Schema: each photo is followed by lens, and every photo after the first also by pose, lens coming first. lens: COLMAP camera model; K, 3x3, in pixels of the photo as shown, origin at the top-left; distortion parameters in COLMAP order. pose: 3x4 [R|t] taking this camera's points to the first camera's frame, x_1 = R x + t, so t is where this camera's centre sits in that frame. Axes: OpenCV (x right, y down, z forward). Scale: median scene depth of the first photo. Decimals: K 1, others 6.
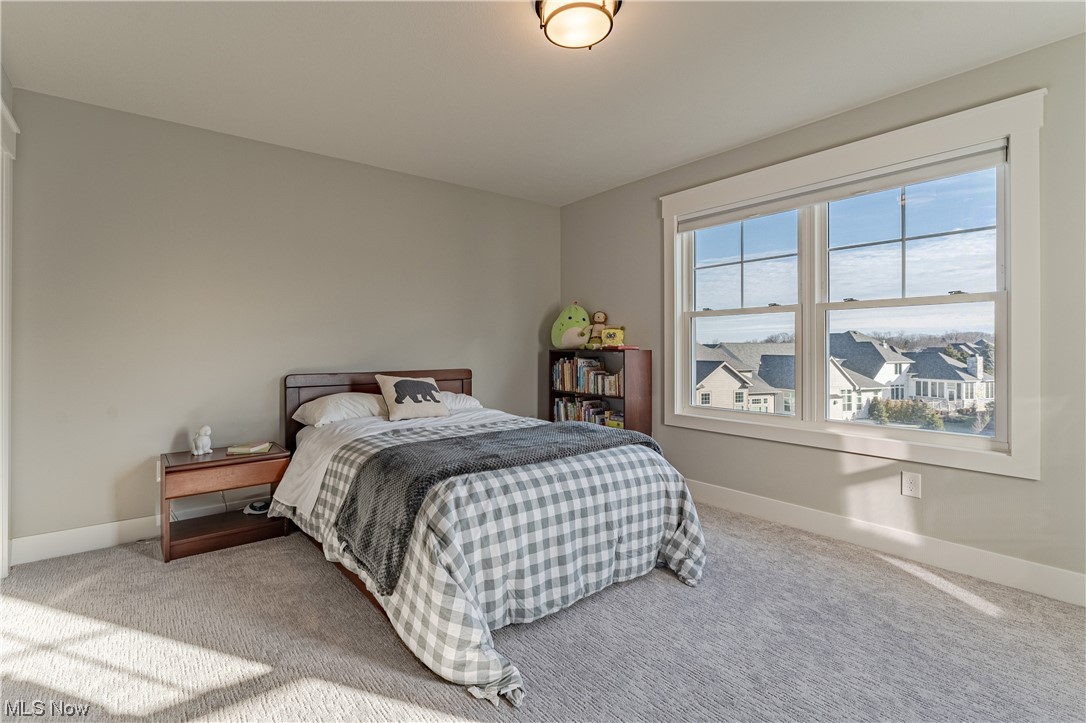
lens RADIAL K [[510.3, 0, 542.5], [0, 510.3, 356.4], [0, 0, 1]] dist [-0.000263, -0.000035]
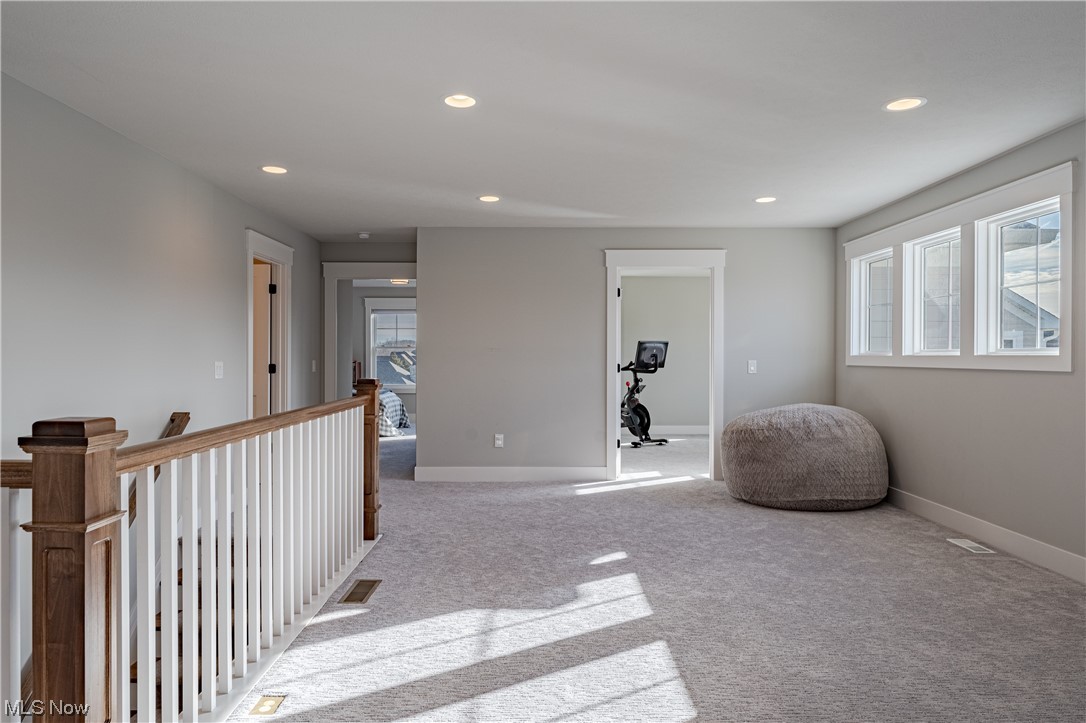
lens RADIAL K [[676.3, 0, 541.8], [0, 676.3, 361.2], [0, 0, 1]] dist [0.001025, 0.000011]
pose [[0.621425, 0.005556, 0.783454, -0.116671], [-0.002084, 0.999983, -0.005438, 0.000140], [-0.783471, 0.001747, 0.621426, -0.109496]]
